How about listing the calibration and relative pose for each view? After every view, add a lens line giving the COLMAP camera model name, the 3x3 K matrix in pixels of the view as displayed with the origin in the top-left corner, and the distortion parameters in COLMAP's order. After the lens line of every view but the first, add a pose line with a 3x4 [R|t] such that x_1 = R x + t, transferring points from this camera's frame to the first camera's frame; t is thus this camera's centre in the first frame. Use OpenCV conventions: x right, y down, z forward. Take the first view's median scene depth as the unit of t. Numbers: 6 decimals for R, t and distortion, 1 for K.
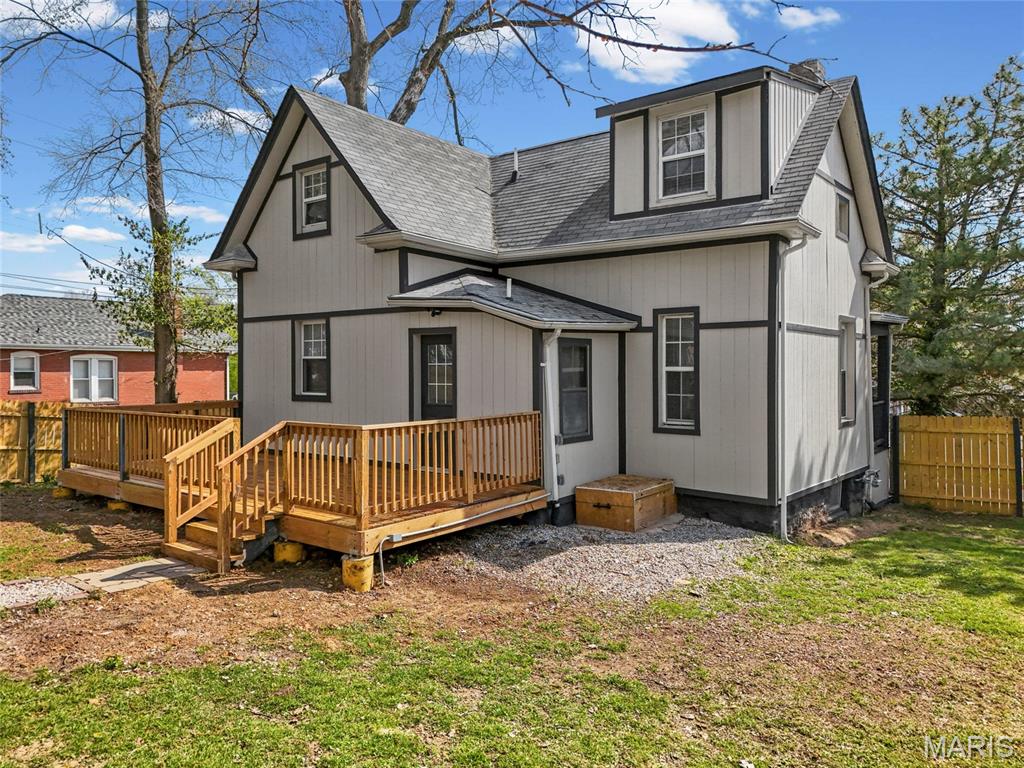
lens RADIAL K [[713.9, 0, 512.2], [0, 713.9, 370.4], [0, 0, 1]] dist [0.031469, -0.000528]
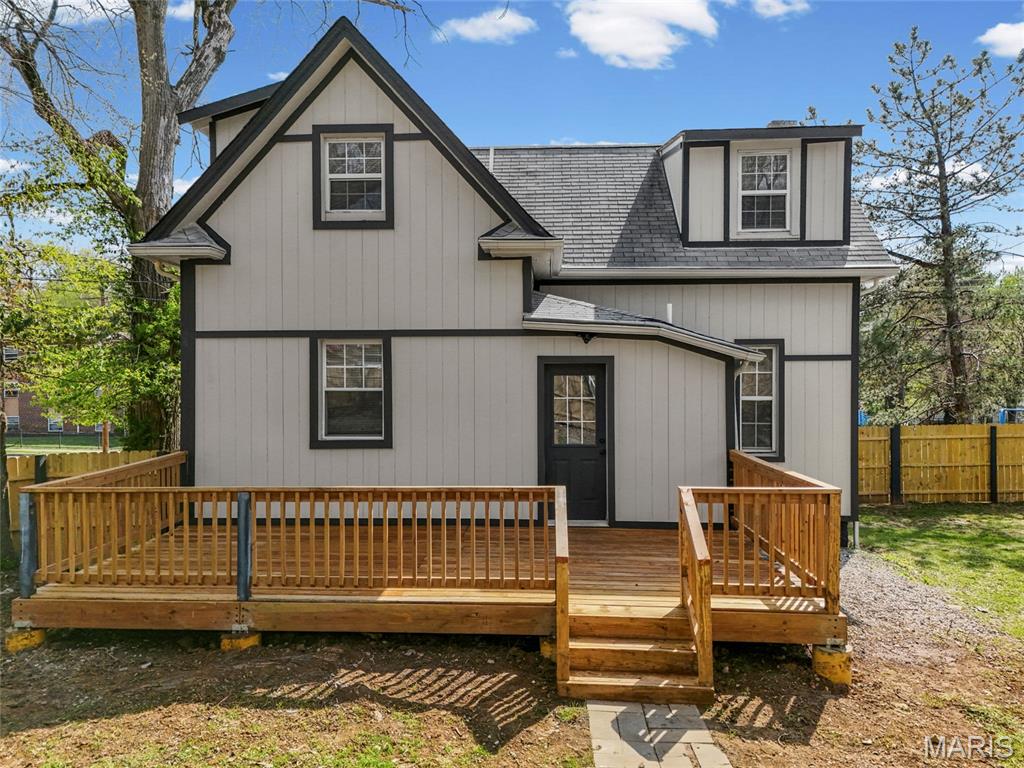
lens RADIAL K [[718.3, 0, 512.0], [0, 718.3, 384.0], [0, 0, 1]] dist [0.030092, -0.001739]
pose [[0.834416, -0.009351, 0.551056, -0.629790], [0.005323, 0.999946, 0.008909, -0.033667], [-0.551109, -0.004500, 0.834421, 0.321791]]
